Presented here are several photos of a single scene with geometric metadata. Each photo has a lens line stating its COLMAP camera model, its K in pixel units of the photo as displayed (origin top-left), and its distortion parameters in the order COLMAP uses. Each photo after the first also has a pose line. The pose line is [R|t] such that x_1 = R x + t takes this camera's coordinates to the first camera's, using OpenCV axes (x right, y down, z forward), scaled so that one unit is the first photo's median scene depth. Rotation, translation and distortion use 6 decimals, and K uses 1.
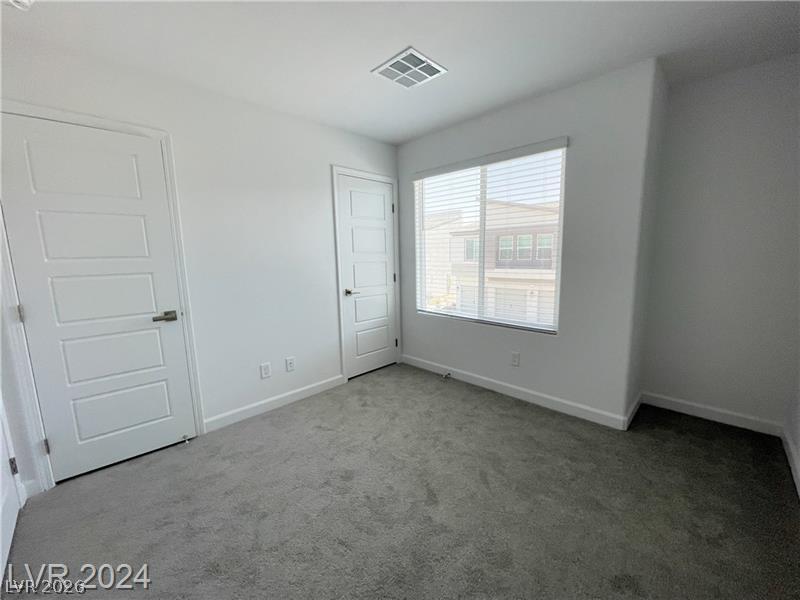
lens RADIAL K [[327.3, 0, 393.8], [0, 327.3, 303.4], [0, 0, 1]] dist [-0.000865, 0.001238]
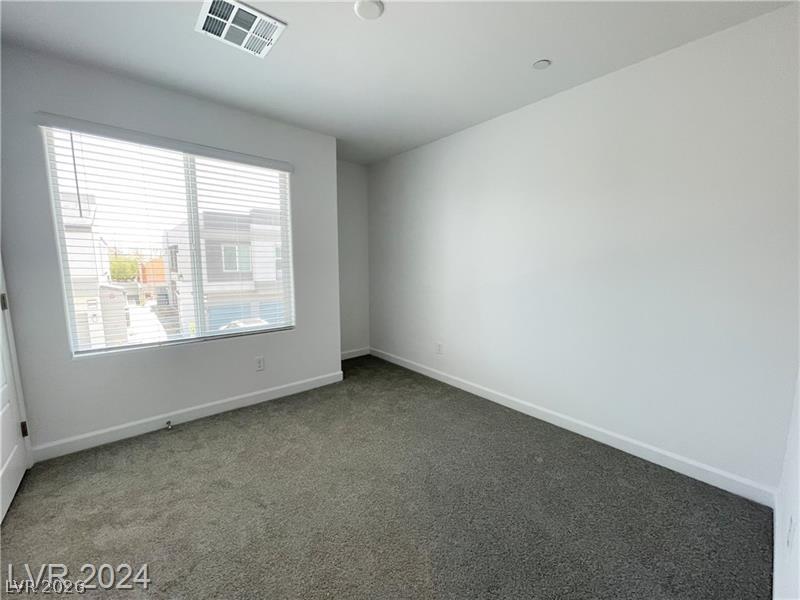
lens RADIAL K [[327.3, 0, 398.3], [0, 327.3, 299.9], [0, 0, 1]] dist [-0.000865, 0.001238]
pose [[0.069742, -0.093258, 0.993196, -0.559393], [0.149575, 0.985343, 0.082017, -0.040950], [-0.986288, 0.142837, 0.082669, 0.457755]]
